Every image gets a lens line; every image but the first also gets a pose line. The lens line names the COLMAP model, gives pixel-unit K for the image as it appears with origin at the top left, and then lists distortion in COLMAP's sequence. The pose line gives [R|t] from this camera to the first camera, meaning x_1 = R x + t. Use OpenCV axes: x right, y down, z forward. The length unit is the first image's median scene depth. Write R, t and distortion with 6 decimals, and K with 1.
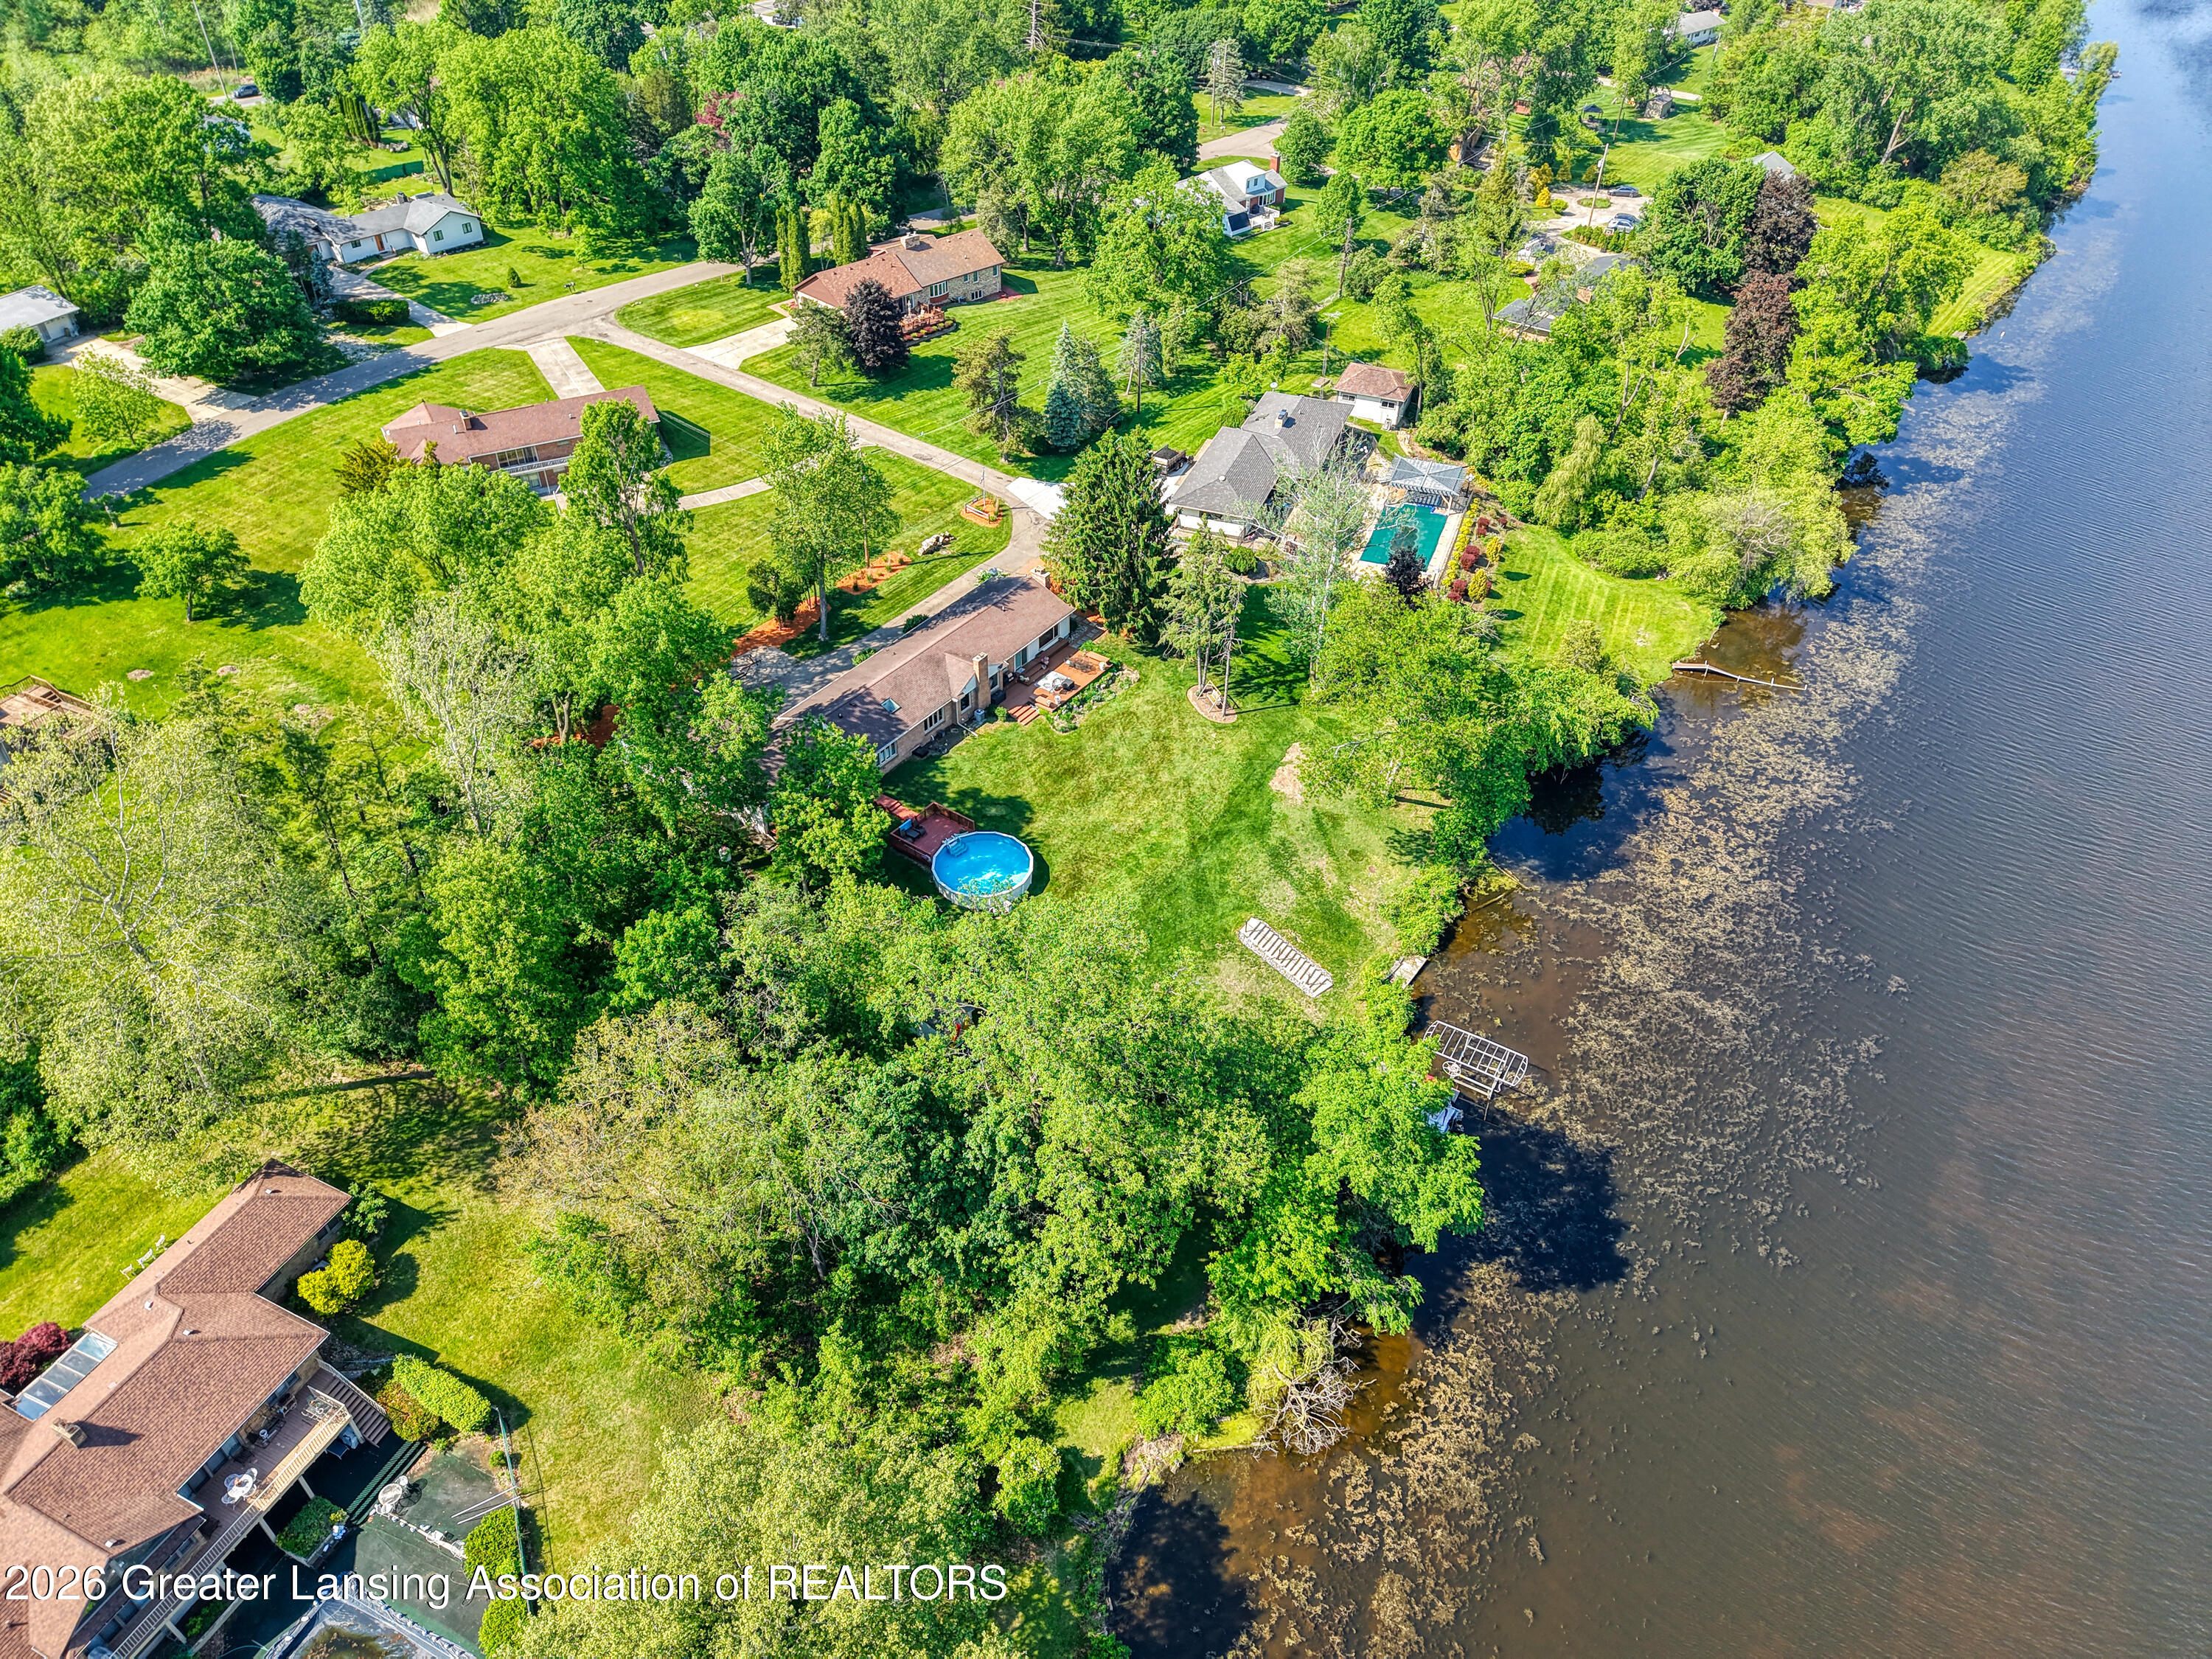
lens RADIAL K [[1495.5, 0, 1094.9], [0, 1495.5, 817.7], [0, 0, 1]] dist [0.025905, -0.023442]
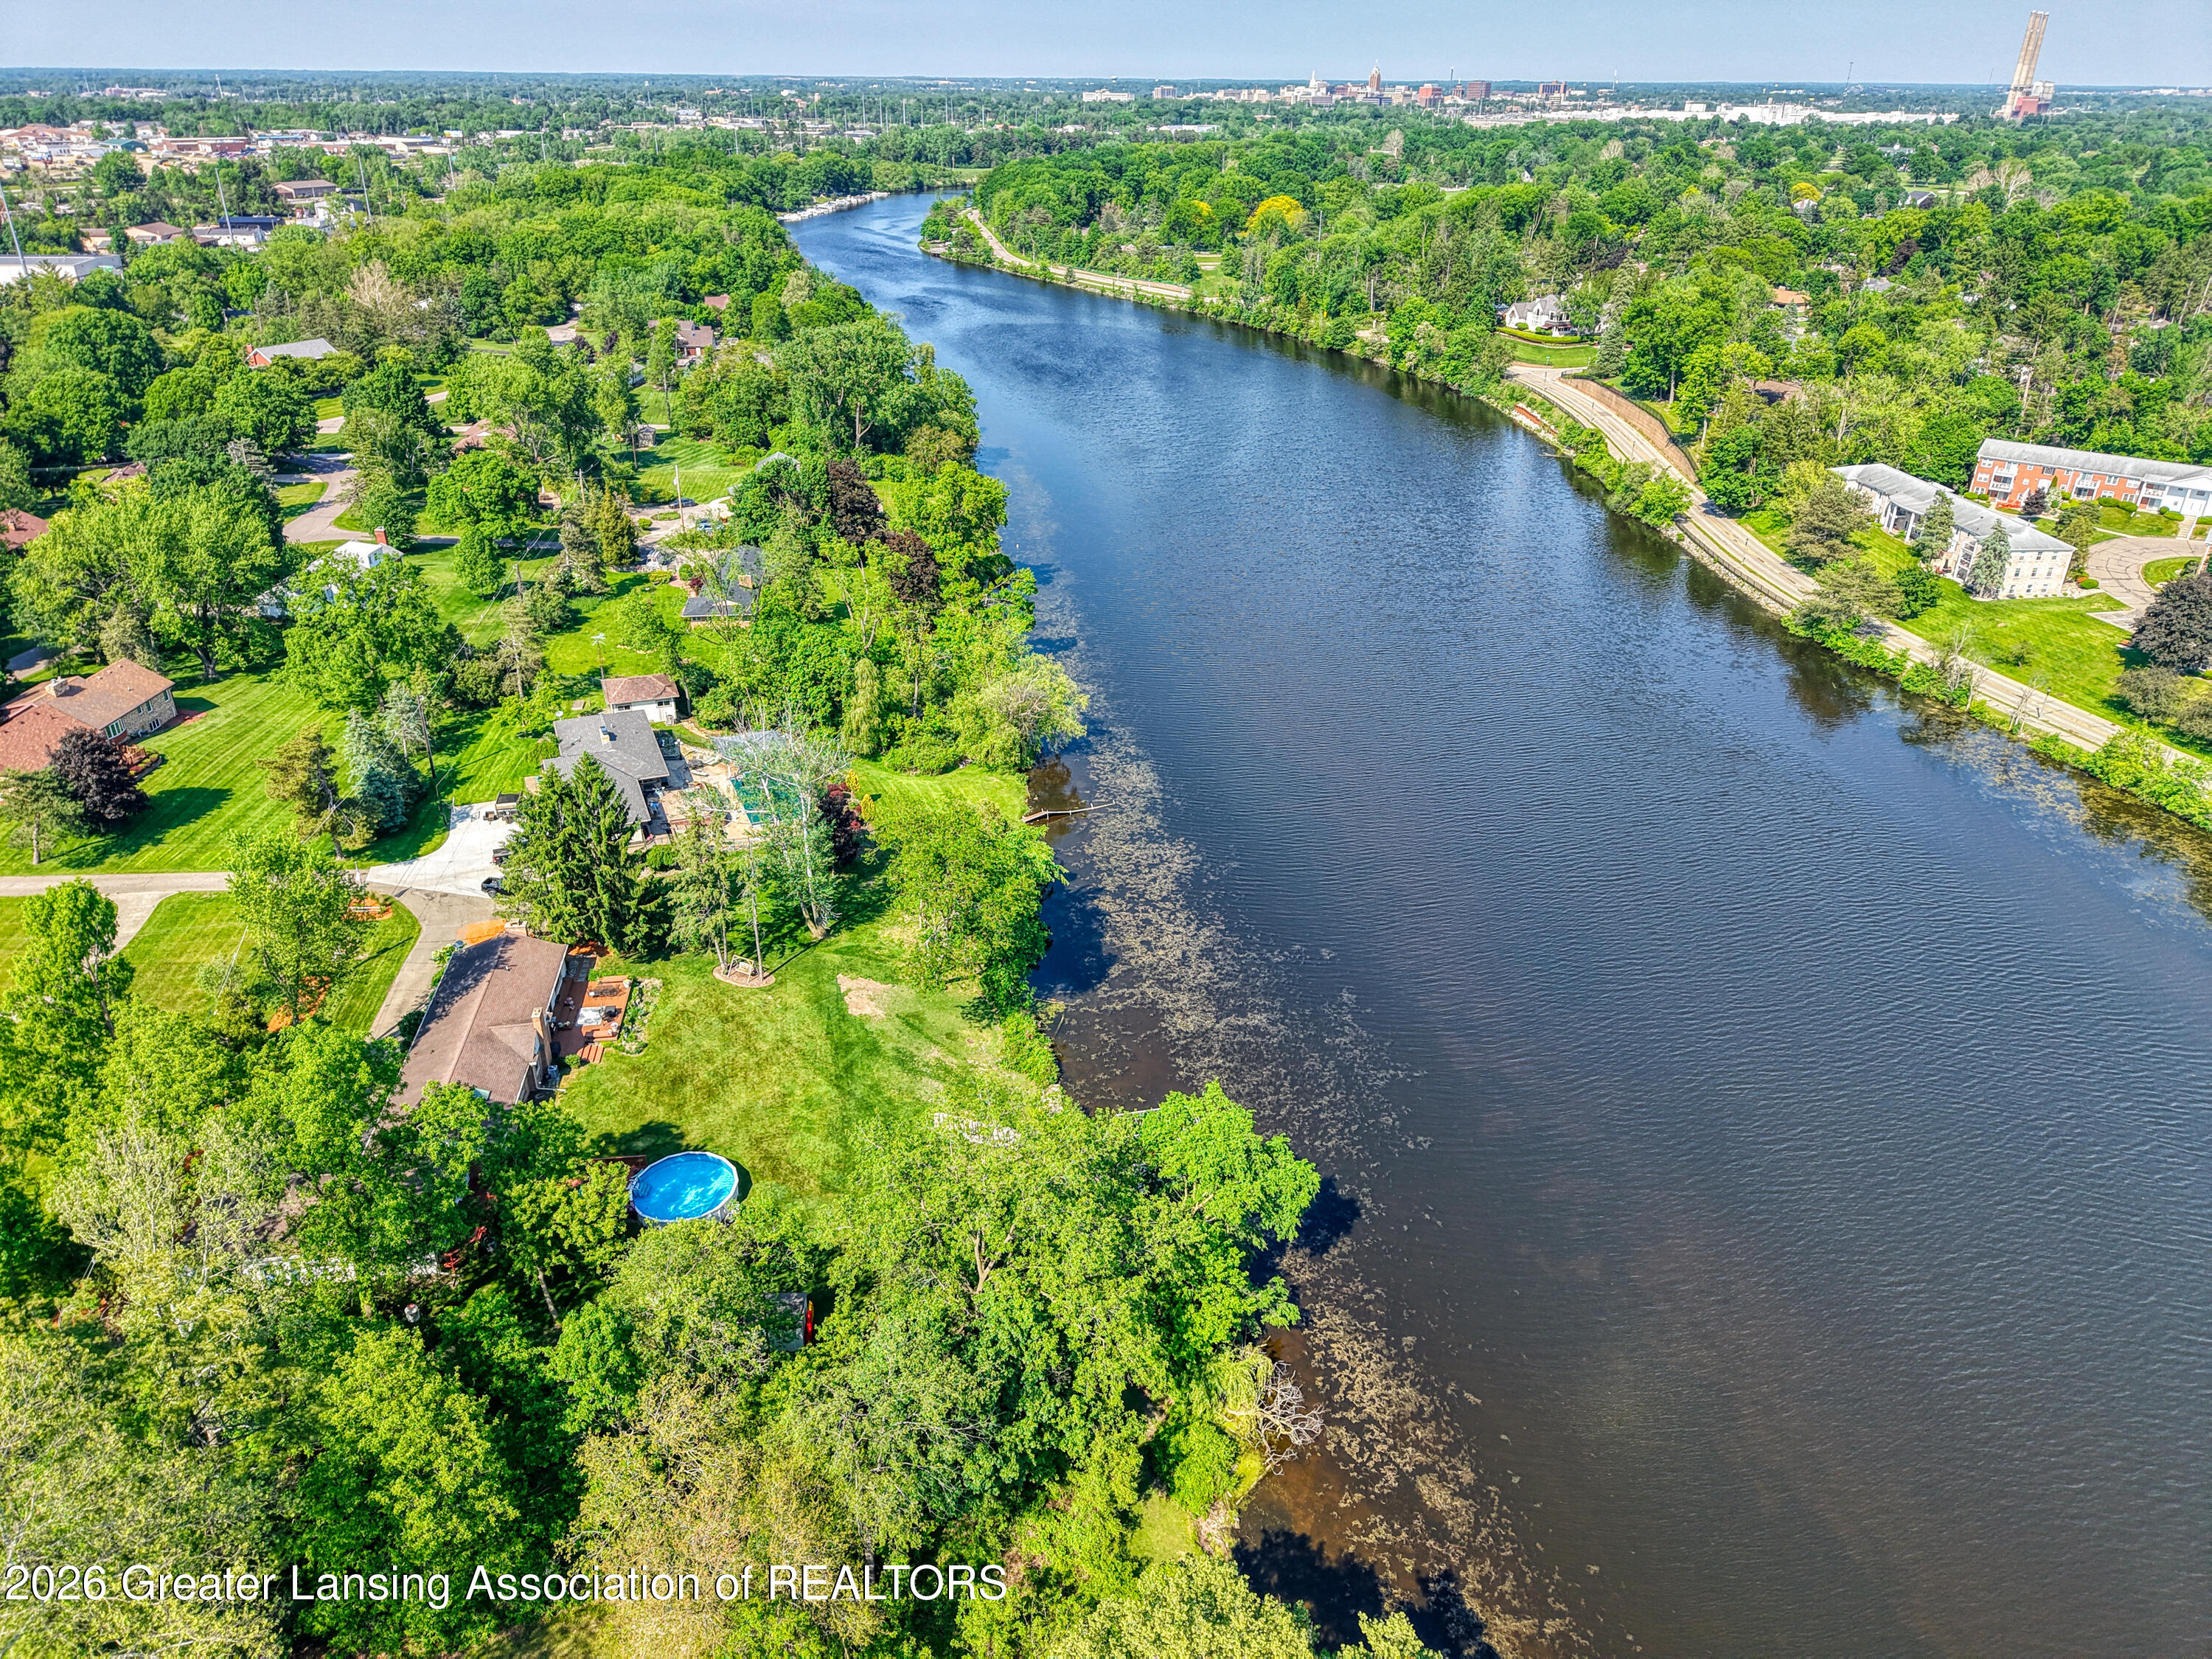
lens RADIAL K [[1474.8, 0, 1106.0], [0, 1474.8, 829.5], [0, 0, 1]] dist [0.120432, -0.193853]
pose [[0.728098, -0.316345, 0.608111, -0.336576], [0.430014, 0.901660, -0.045809, -0.012106], [-0.533818, 0.294849, 0.792529, 0.016363]]
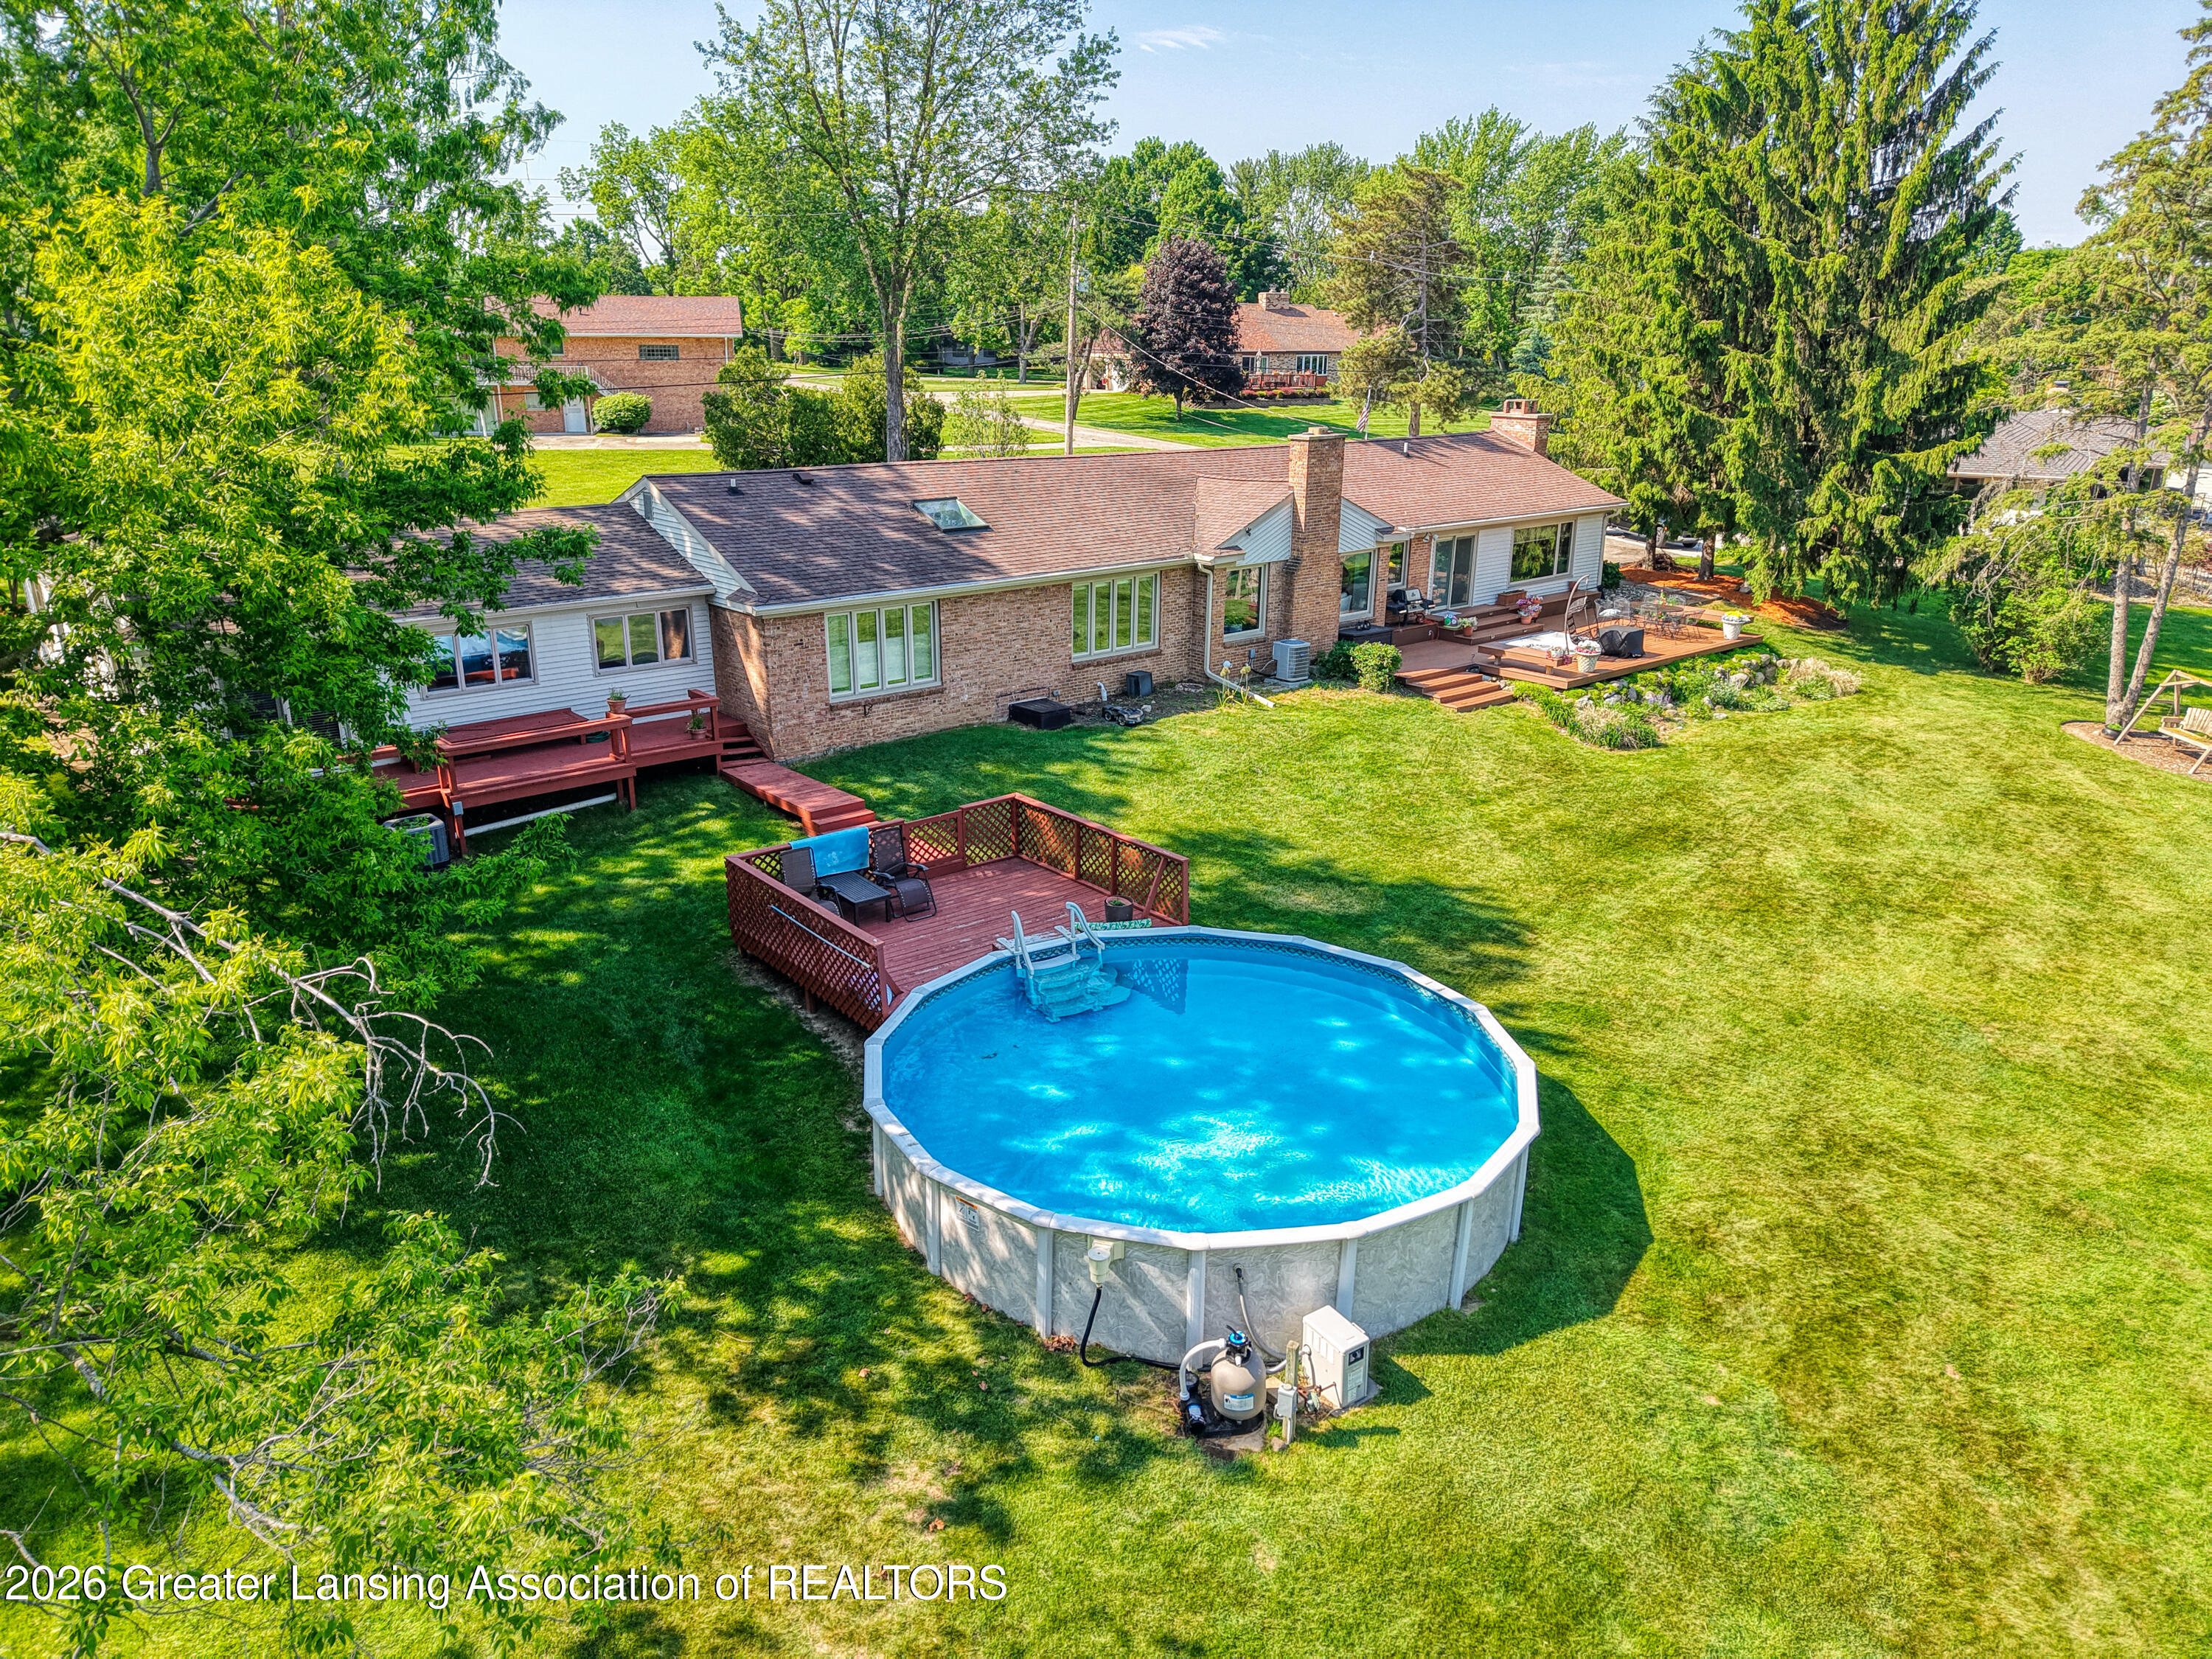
lens RADIAL K [[1508.6, 0, 1106.0], [0, 1508.6, 829.5], [0, 0, 1]] dist [0.002727, 0.000703]
pose [[0.968970, 0.063018, -0.239011, -0.041415], [-0.142813, 0.931959, -0.333253, 0.052736], [0.201748, 0.357046, 0.912039, 0.729843]]
